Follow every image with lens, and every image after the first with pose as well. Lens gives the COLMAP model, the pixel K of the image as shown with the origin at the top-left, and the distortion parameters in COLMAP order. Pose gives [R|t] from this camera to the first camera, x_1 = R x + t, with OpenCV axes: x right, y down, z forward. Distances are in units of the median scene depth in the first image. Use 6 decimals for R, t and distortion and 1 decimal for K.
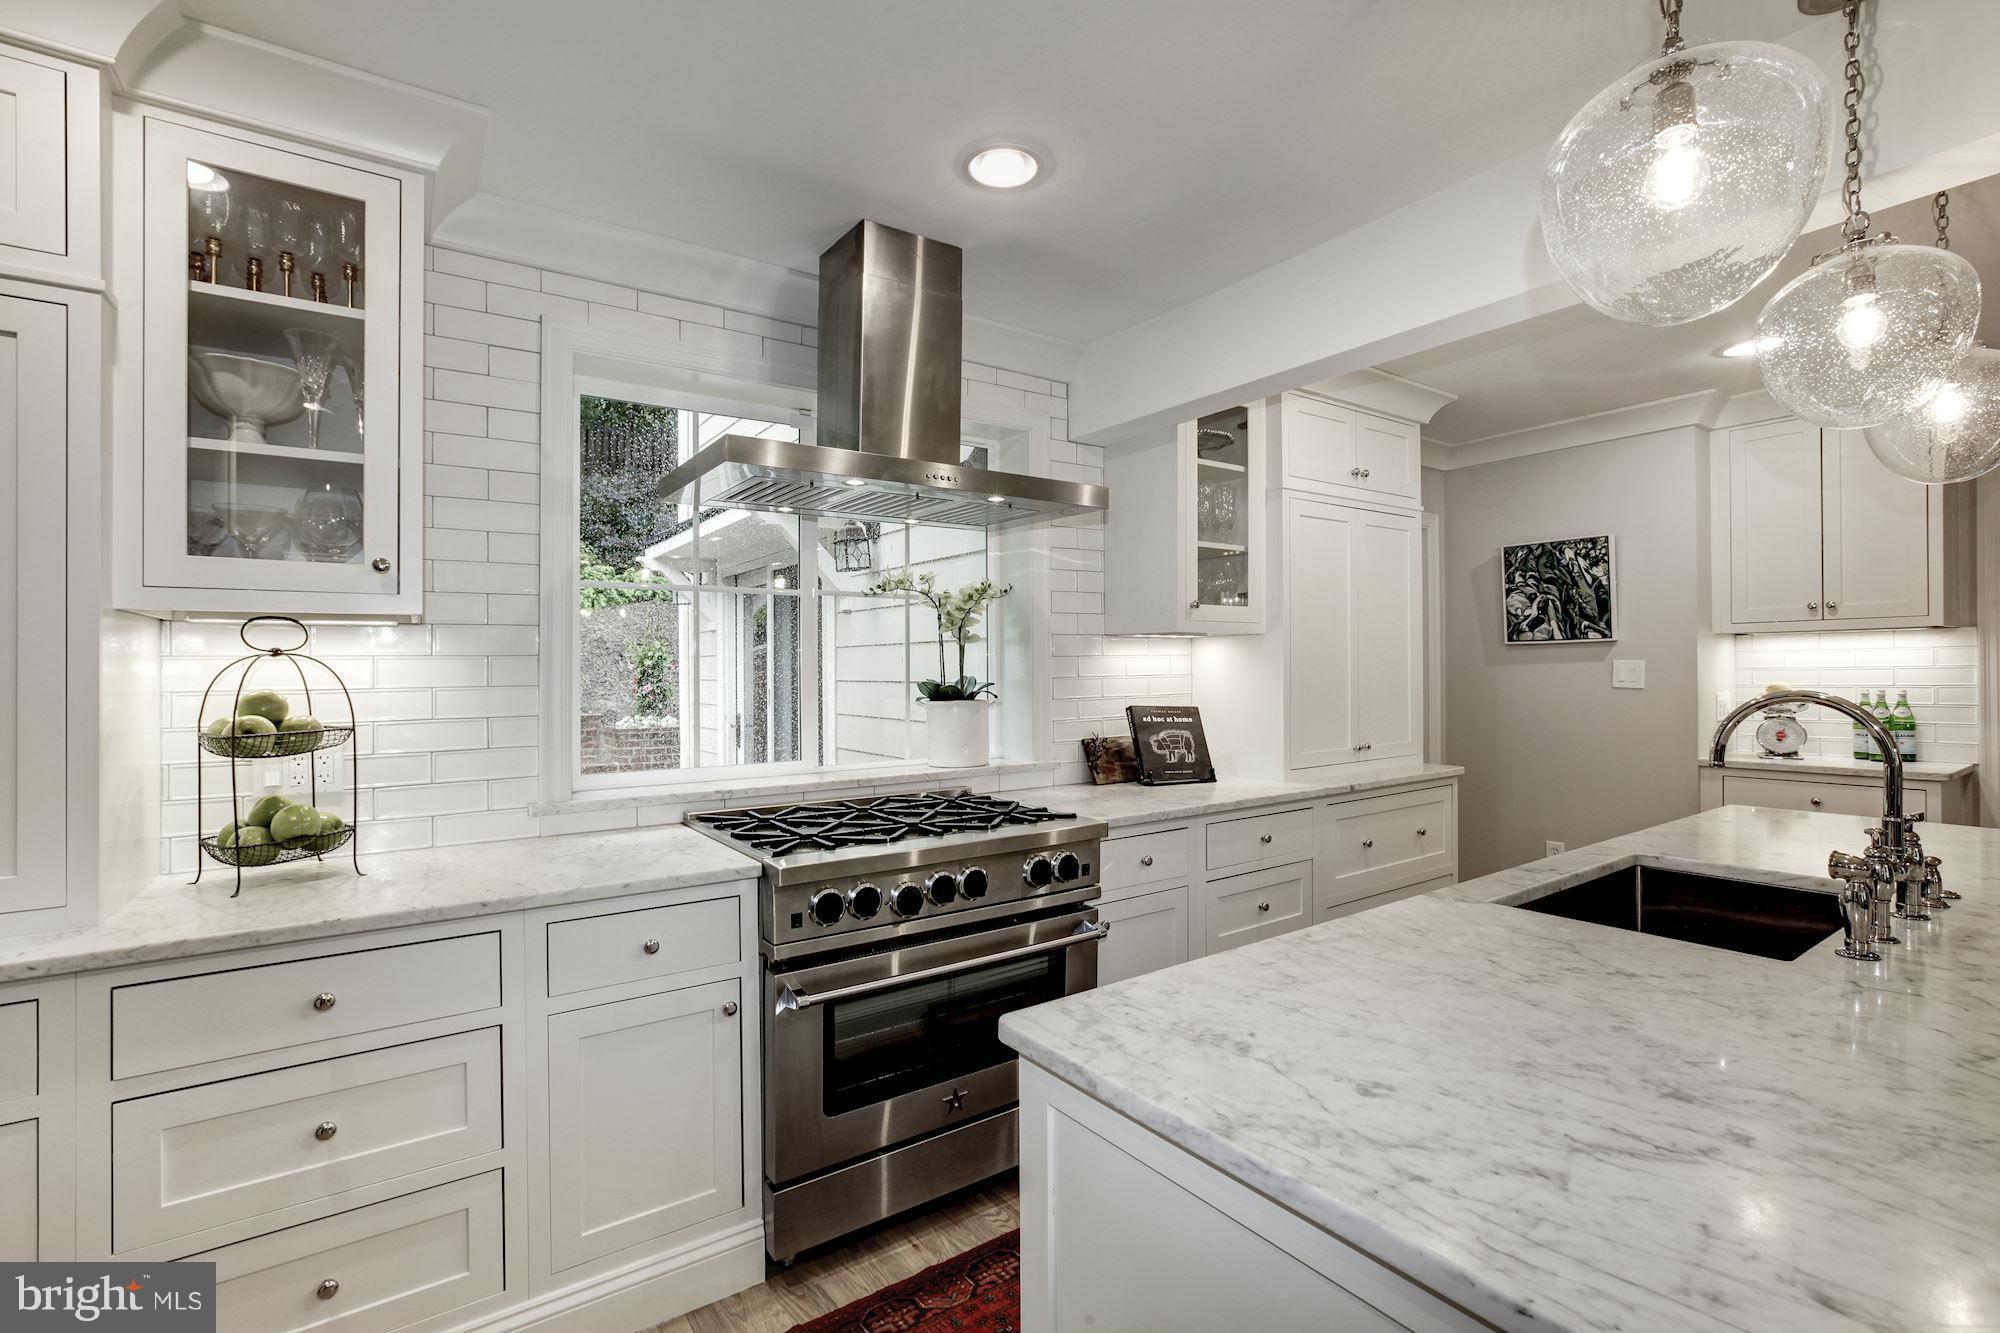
lens RADIAL K [[911.6, 0, 1023.0], [0, 911.6, 669.5], [0, 0, 1]] dist [-0.036124, 0.014982]
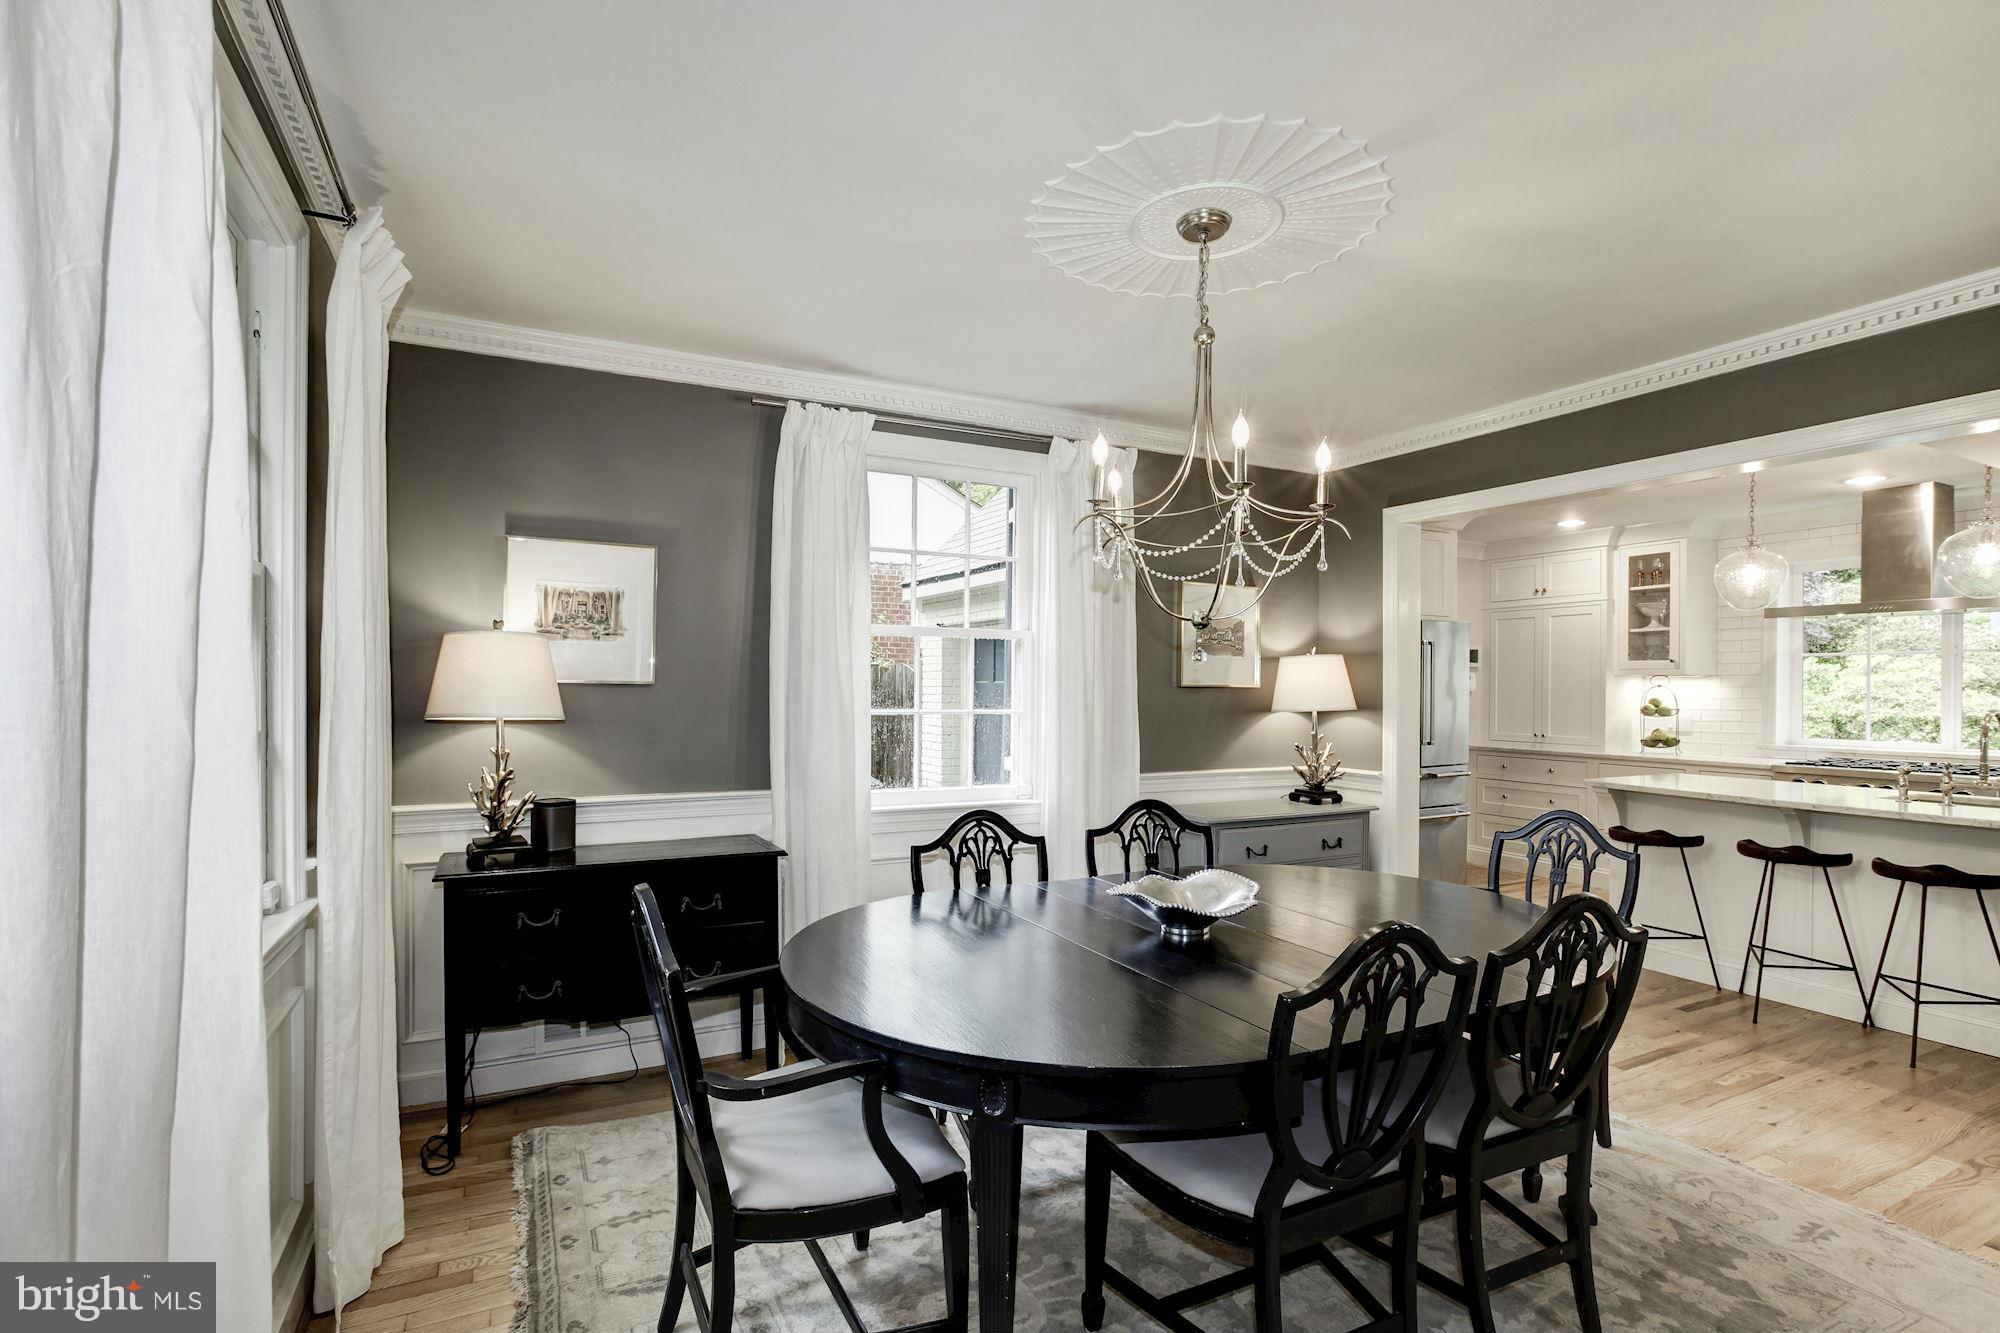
lens RADIAL K [[951.4, 0, 1033.4], [0, 951.4, 697.6], [0, 0, 1]] dist [-0.000274, 0.000192]
pose [[-0.090110, 0.021491, -0.995700, 4.383264], [-0.004335, 0.999749, 0.021970, -0.065656], [0.995922, 0.006297, -0.089994, -1.515416]]
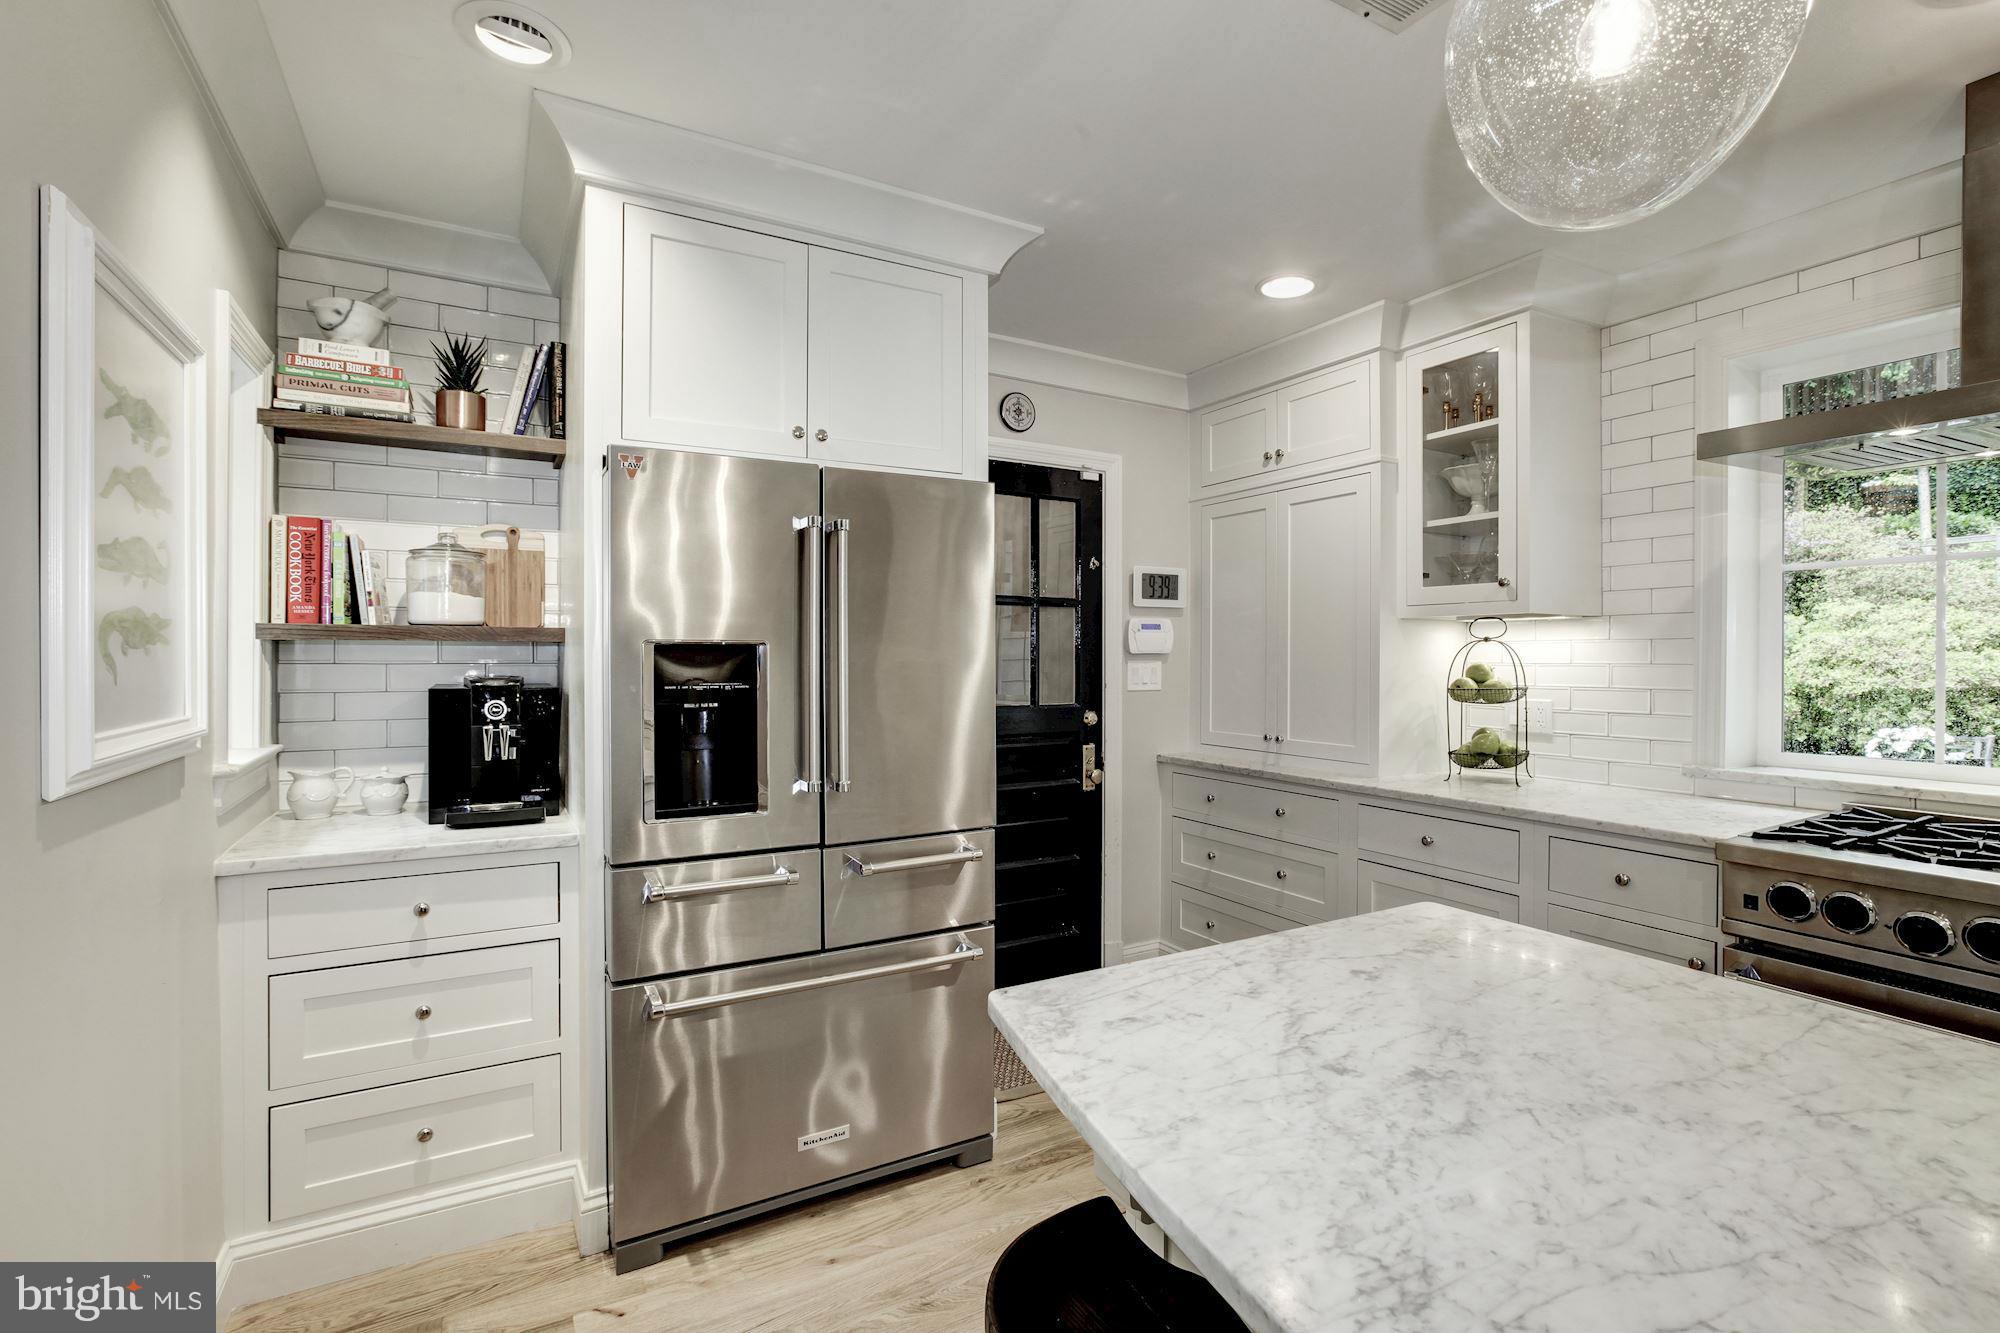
lens RADIAL K [[911.6, 0, 1023.0], [0, 911.6, 669.5], [0, 0, 1]] dist [-0.036124, 0.014982]
pose [[-0.084748, 0.026614, -0.996047, 1.294340], [0.001316, 0.999645, 0.026598, -0.013831], [0.996402, 0.000944, -0.084753, 0.453694]]
